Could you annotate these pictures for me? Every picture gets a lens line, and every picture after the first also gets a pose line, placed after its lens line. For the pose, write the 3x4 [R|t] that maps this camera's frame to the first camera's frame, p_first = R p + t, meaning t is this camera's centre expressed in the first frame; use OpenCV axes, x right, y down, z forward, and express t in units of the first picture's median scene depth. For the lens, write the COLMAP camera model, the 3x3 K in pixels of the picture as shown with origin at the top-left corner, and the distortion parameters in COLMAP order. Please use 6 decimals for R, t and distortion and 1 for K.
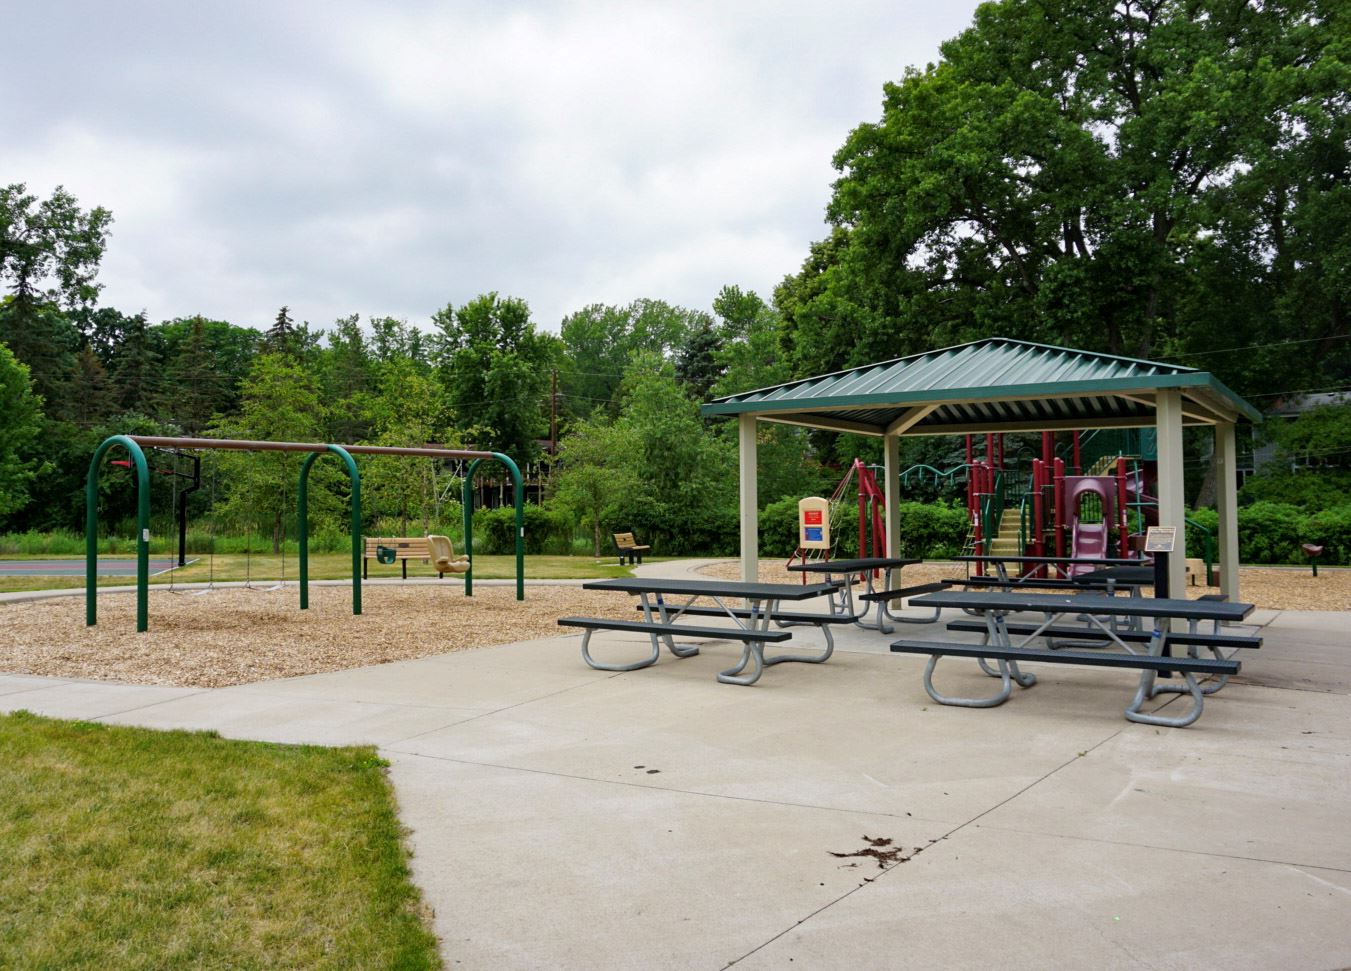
lens RADIAL K [[1104.5, 0, 601.7], [0, 1104.5, 426.9], [0, 0, 1]] dist [-0.052126, 0.001529]
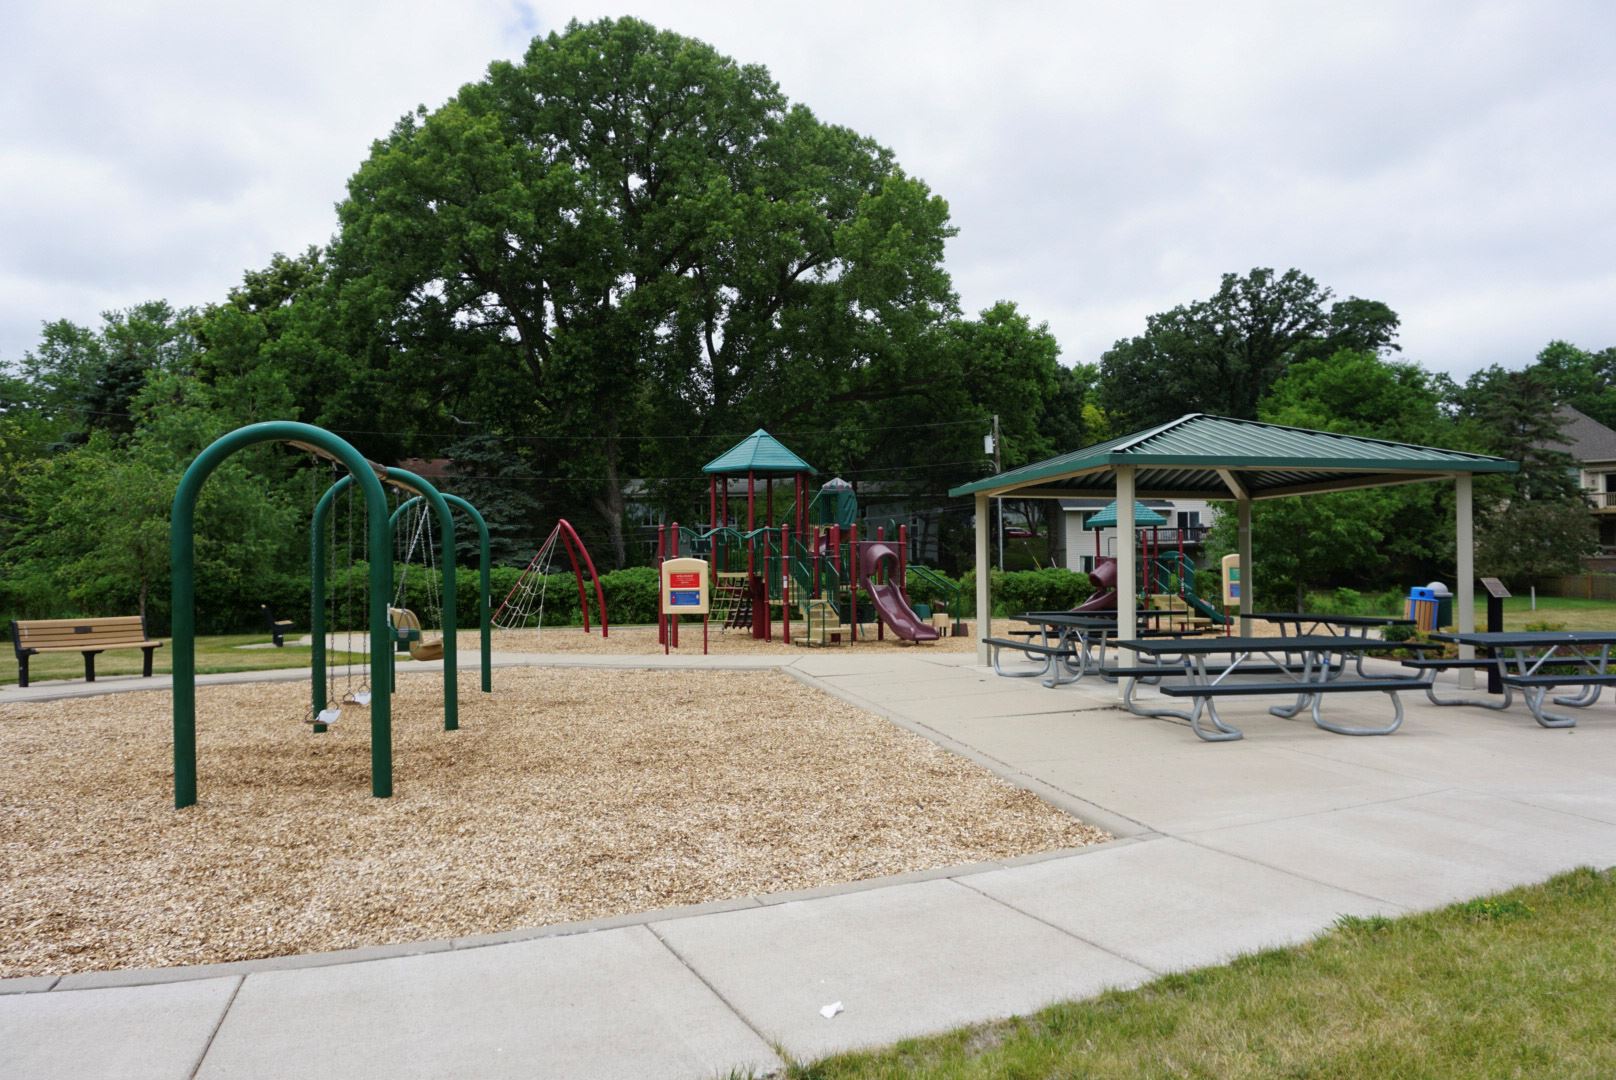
lens RADIAL K [[1090.3, 0, 800.1], [0, 1090.3, 540.7], [0, 0, 1]] dist [-0.049039, 0.036048]
pose [[0.681601, 0.017101, 0.731525, -0.220614], [-0.045778, 0.998765, 0.019306, 0.014384], [-0.730291, -0.046647, 0.681542, 0.163506]]
